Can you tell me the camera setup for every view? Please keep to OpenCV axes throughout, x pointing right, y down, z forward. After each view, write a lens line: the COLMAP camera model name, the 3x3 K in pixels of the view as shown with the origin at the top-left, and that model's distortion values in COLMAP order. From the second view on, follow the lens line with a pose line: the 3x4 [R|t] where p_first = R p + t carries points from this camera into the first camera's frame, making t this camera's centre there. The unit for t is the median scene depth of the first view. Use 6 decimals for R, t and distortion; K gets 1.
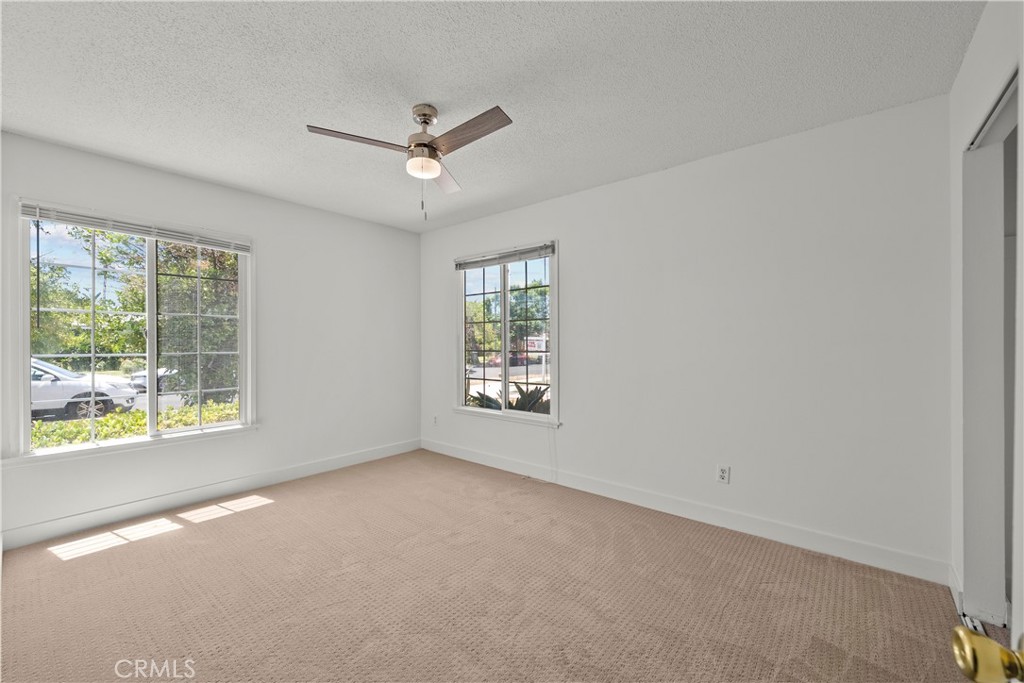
lens RADIAL K [[429.6, 0, 512.0], [0, 429.6, 341.5], [0, 0, 1]] dist [-0.000942, -0.000022]
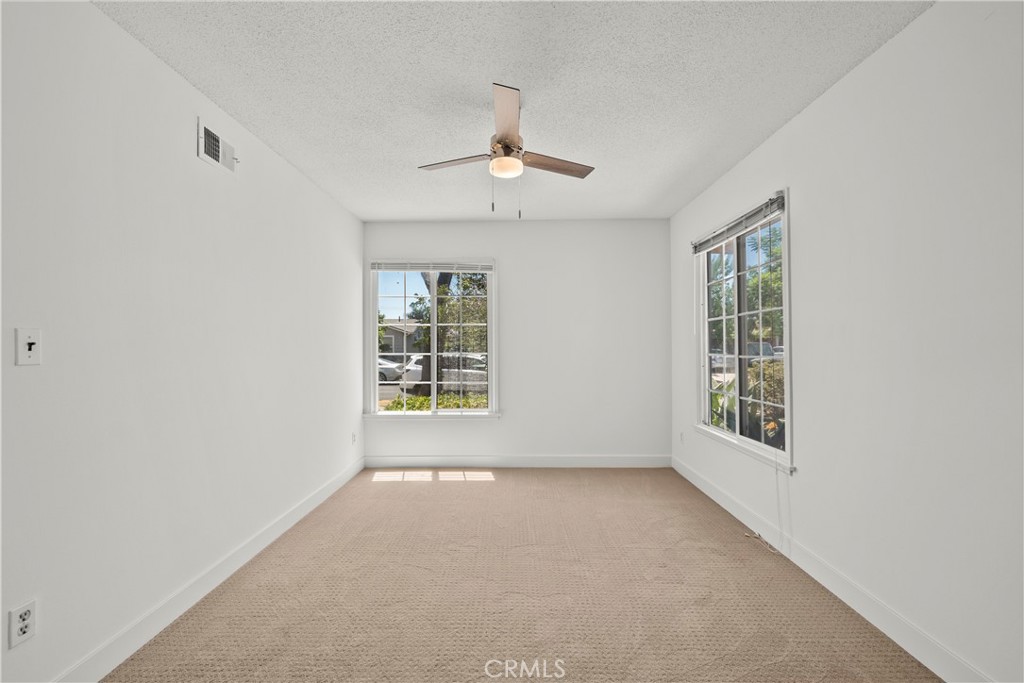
lens RADIAL K [[455.3, 0, 512.0], [0, 455.3, 341.5], [0, 0, 1]] dist [-0.011524, -0.000408]
pose [[0.602815, -0.008907, -0.797831, 0.442539], [0.006507, 0.999959, -0.006248, 0.000622], [0.797854, -0.001425, 0.602849, 0.271185]]
